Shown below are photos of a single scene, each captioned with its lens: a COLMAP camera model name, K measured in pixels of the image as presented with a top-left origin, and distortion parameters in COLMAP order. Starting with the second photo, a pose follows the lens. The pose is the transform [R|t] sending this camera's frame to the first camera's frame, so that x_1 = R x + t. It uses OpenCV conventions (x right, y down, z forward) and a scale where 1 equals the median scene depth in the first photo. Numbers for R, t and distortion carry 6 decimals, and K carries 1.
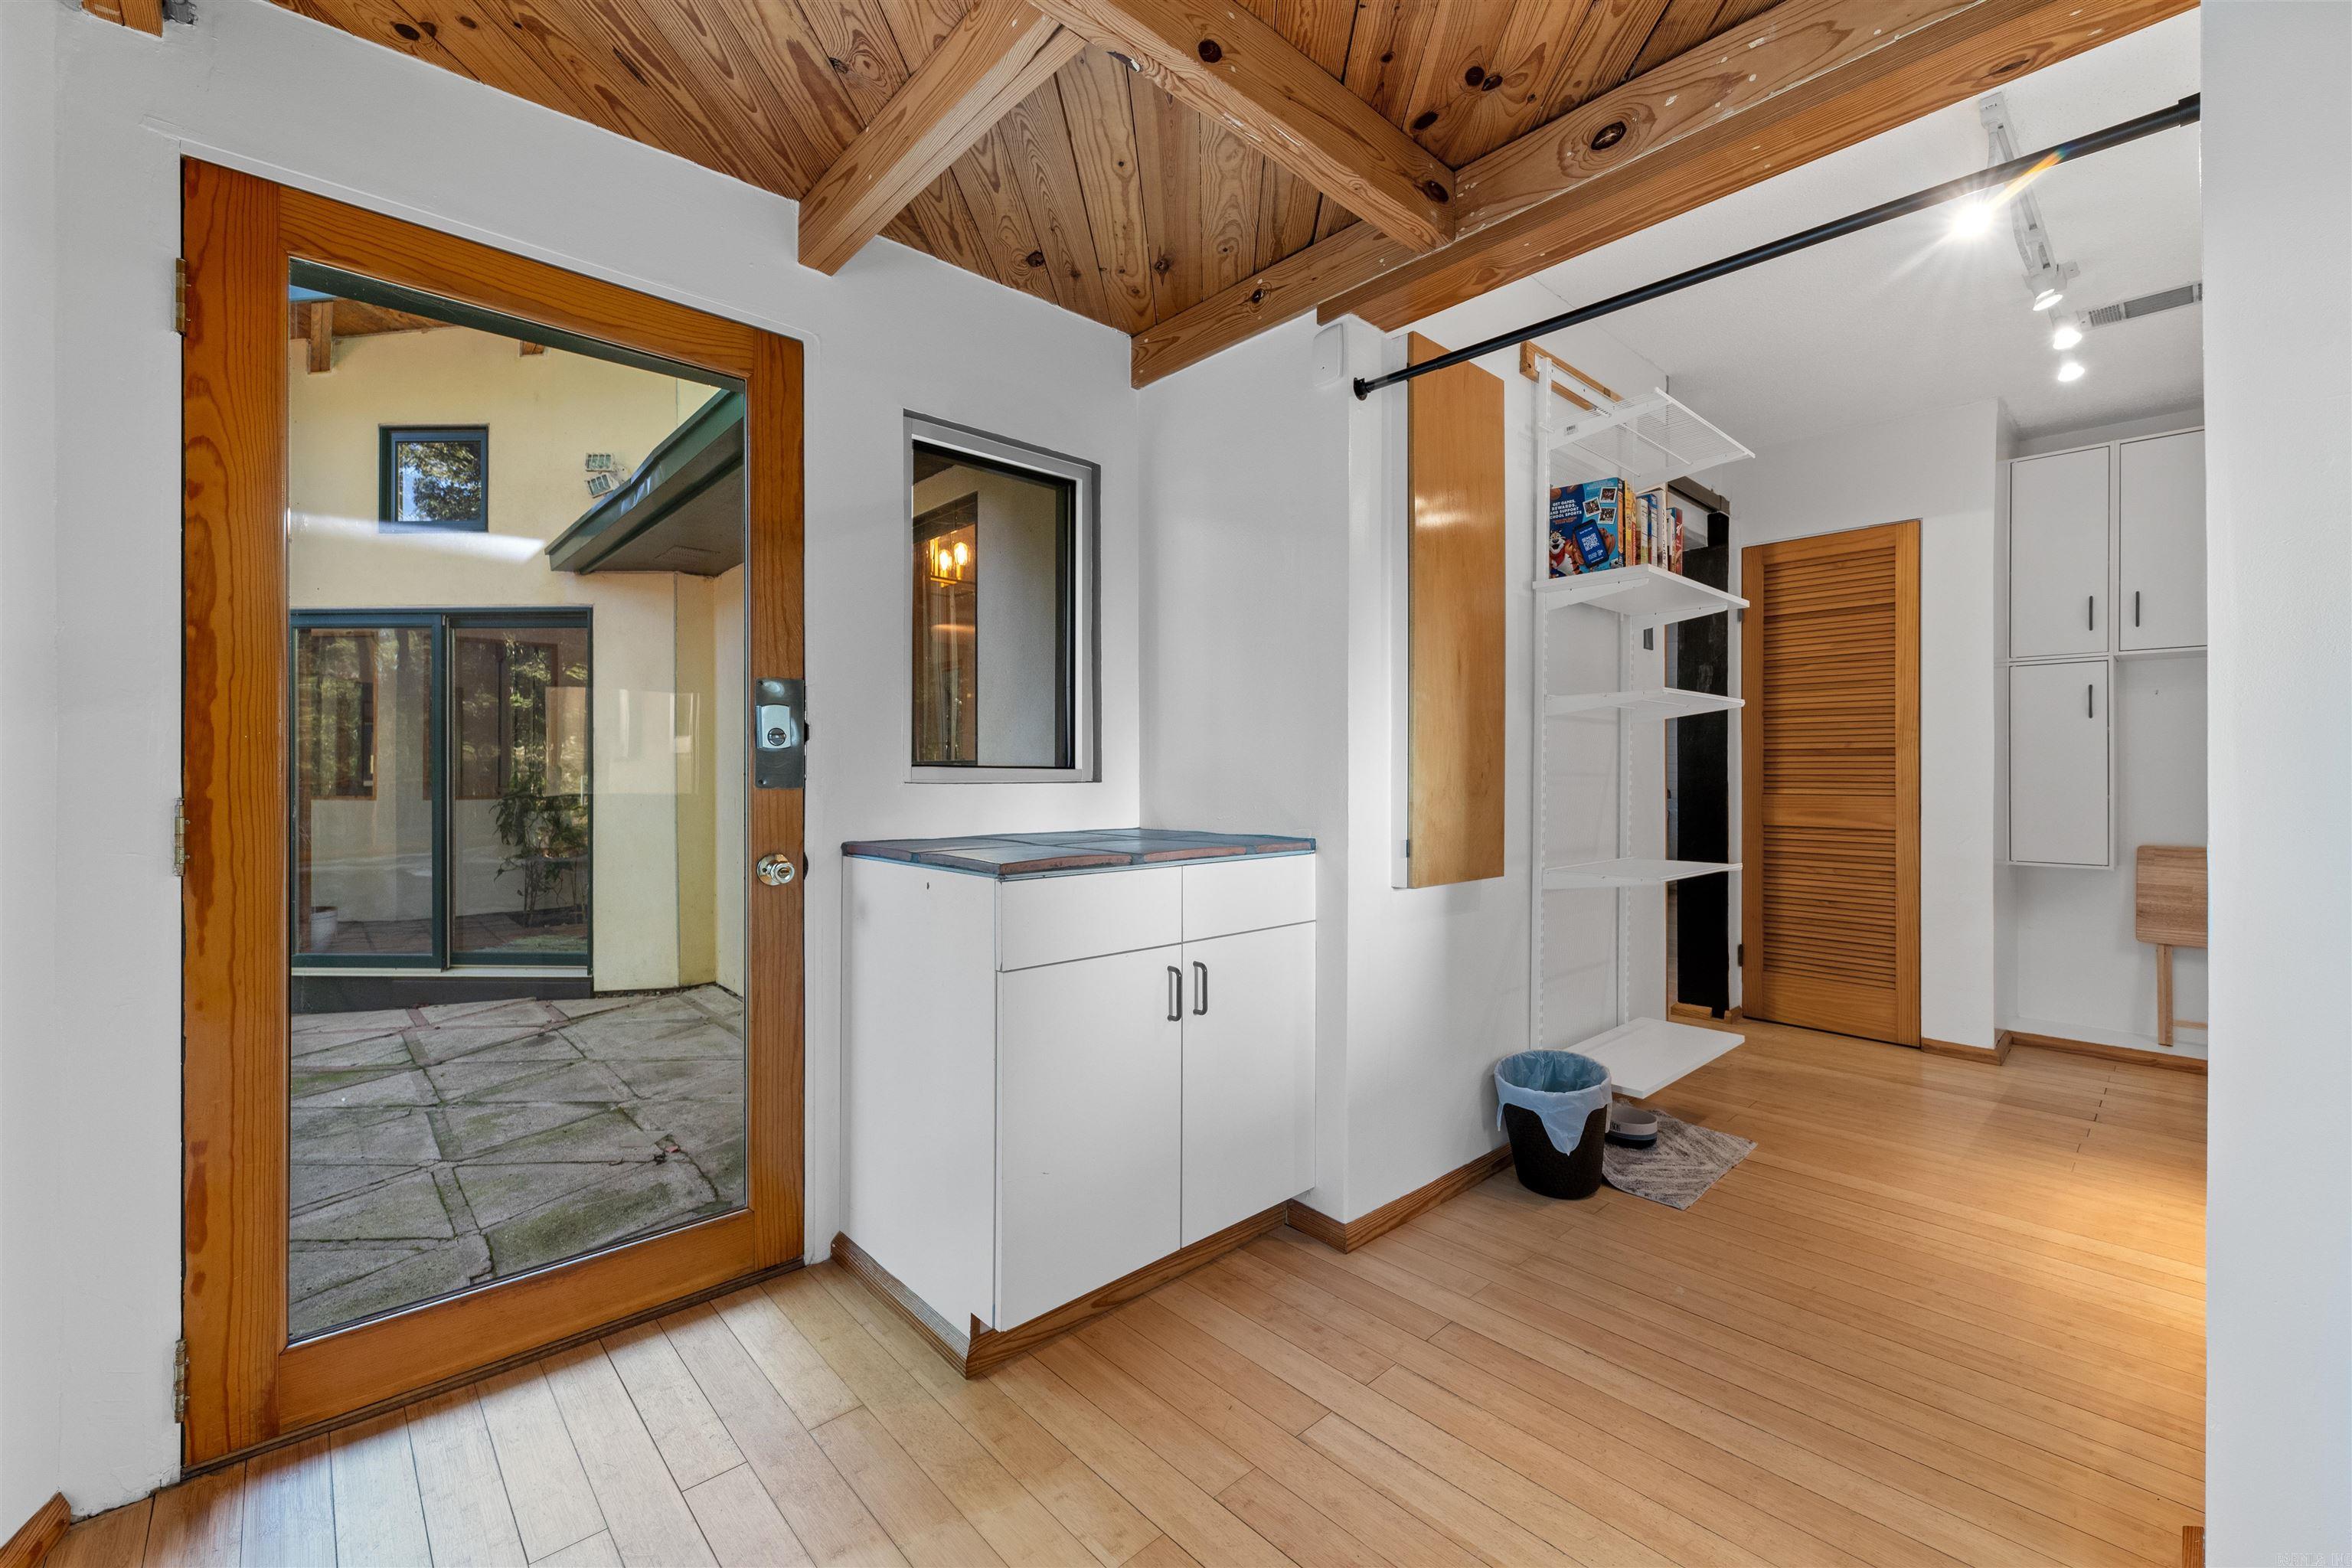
lens RADIAL K [[963.7, 0, 1173.9], [0, 963.7, 780.1], [0, 0, 1]] dist [0.003390, -0.000203]
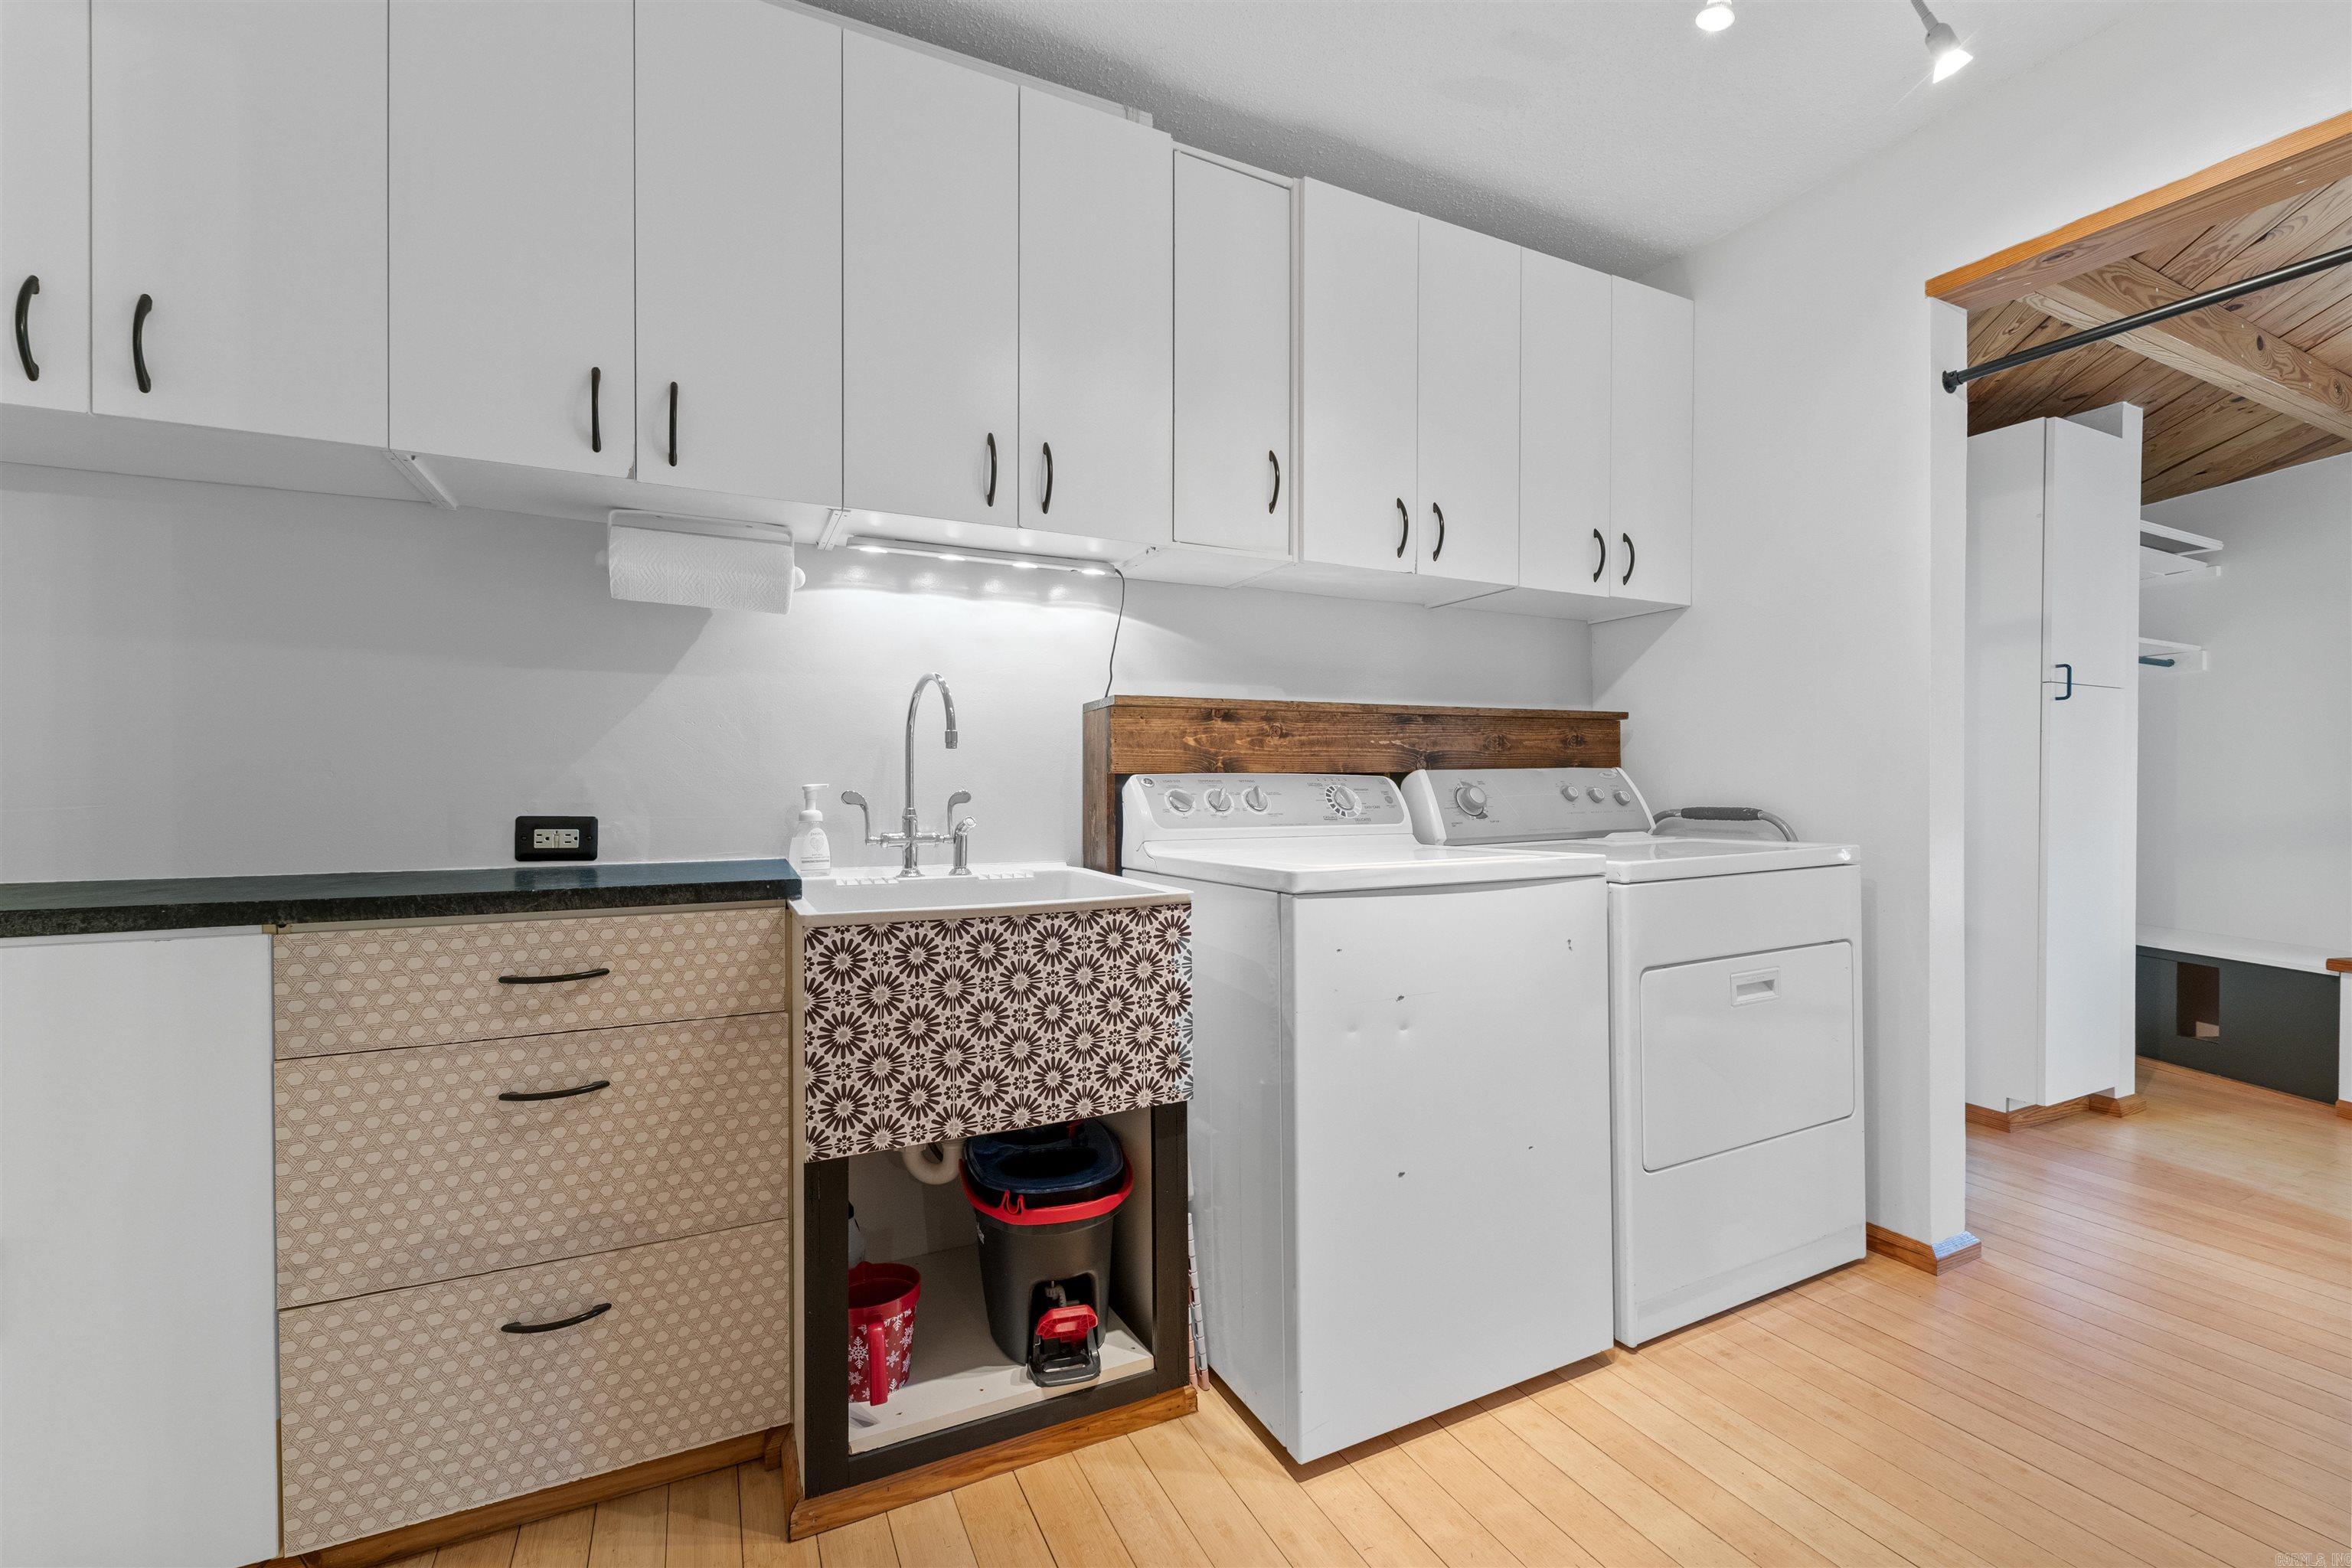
lens RADIAL K [[963.7, 0, 1173.9], [0, 963.7, 780.1], [0, 0, 1]] dist [0.003390, -0.000203]
pose [[-0.959037, -0.008919, 0.283140, 0.945471], [-0.006085, 0.999922, 0.010885, -0.008766], [-0.283215, 0.008716, -0.959017, 1.507303]]
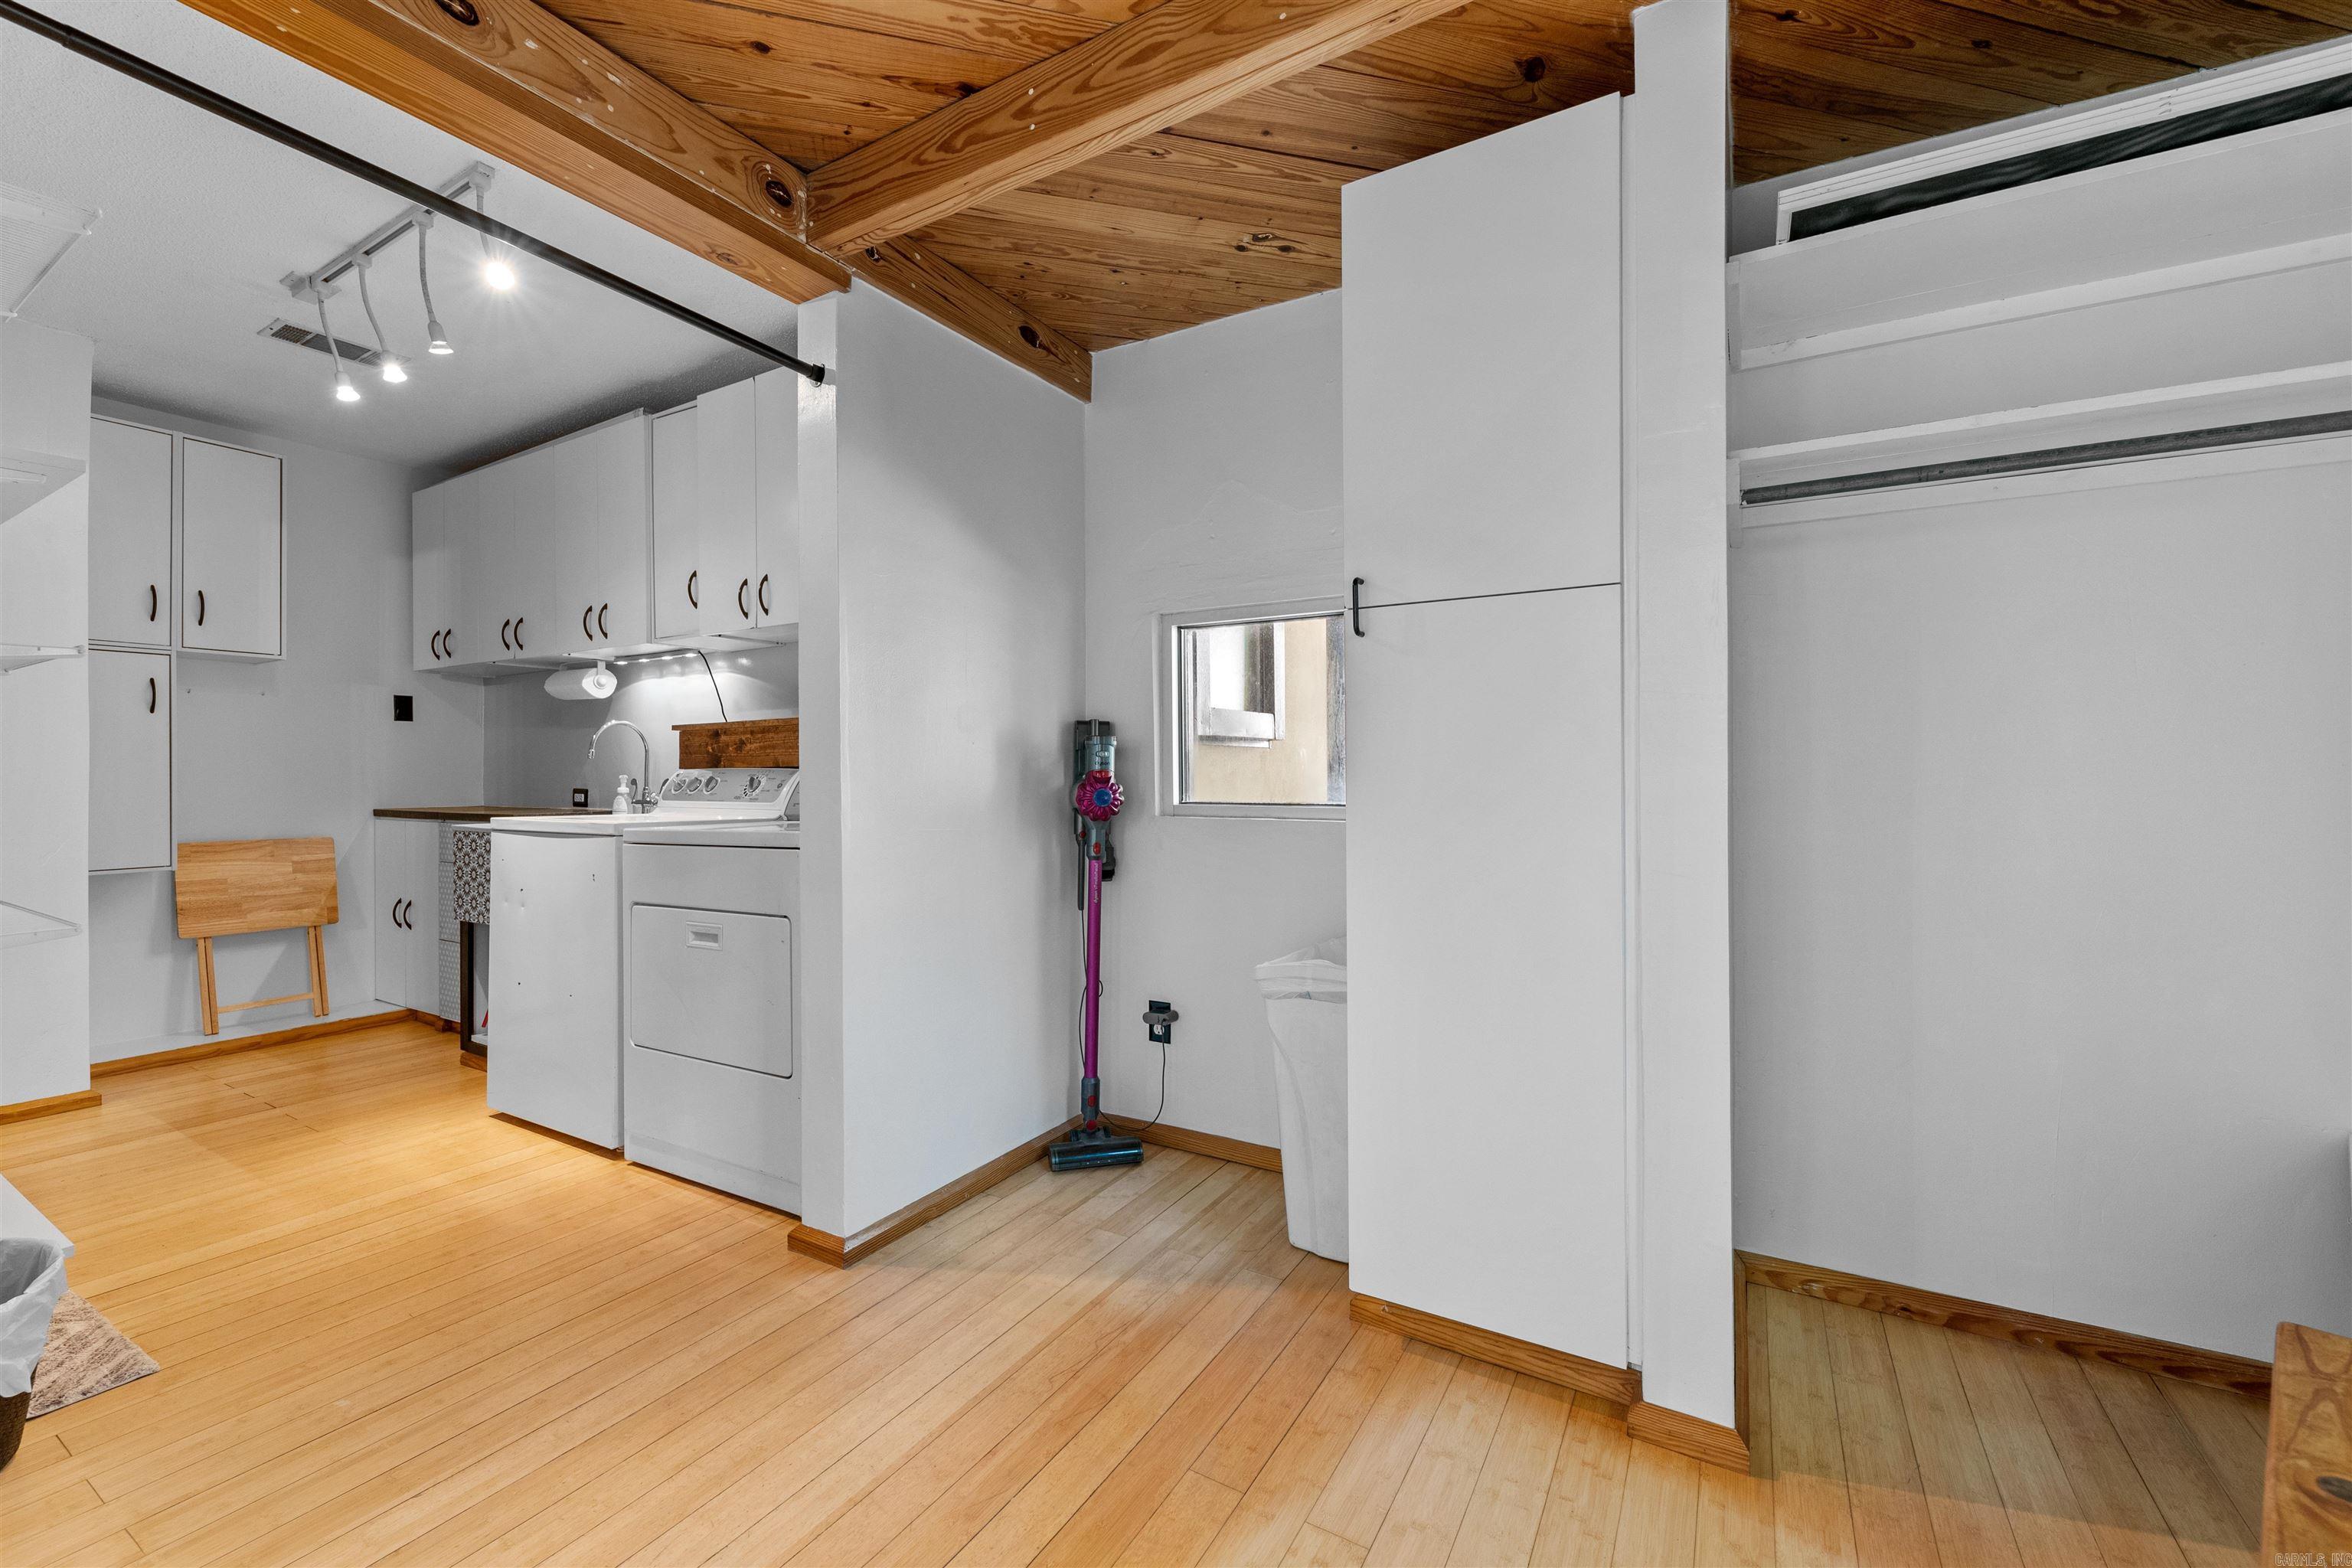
lens RADIAL K [[963.7, 0, 1173.9], [0, 963.7, 780.1], [0, 0, 1]] dist [0.003390, -0.000203]
pose [[-0.281397, -0.010529, 0.959534, -0.360510], [0.009365, 0.999862, 0.013718, -0.002365], [-0.959546, 0.012846, -0.281260, 0.436879]]
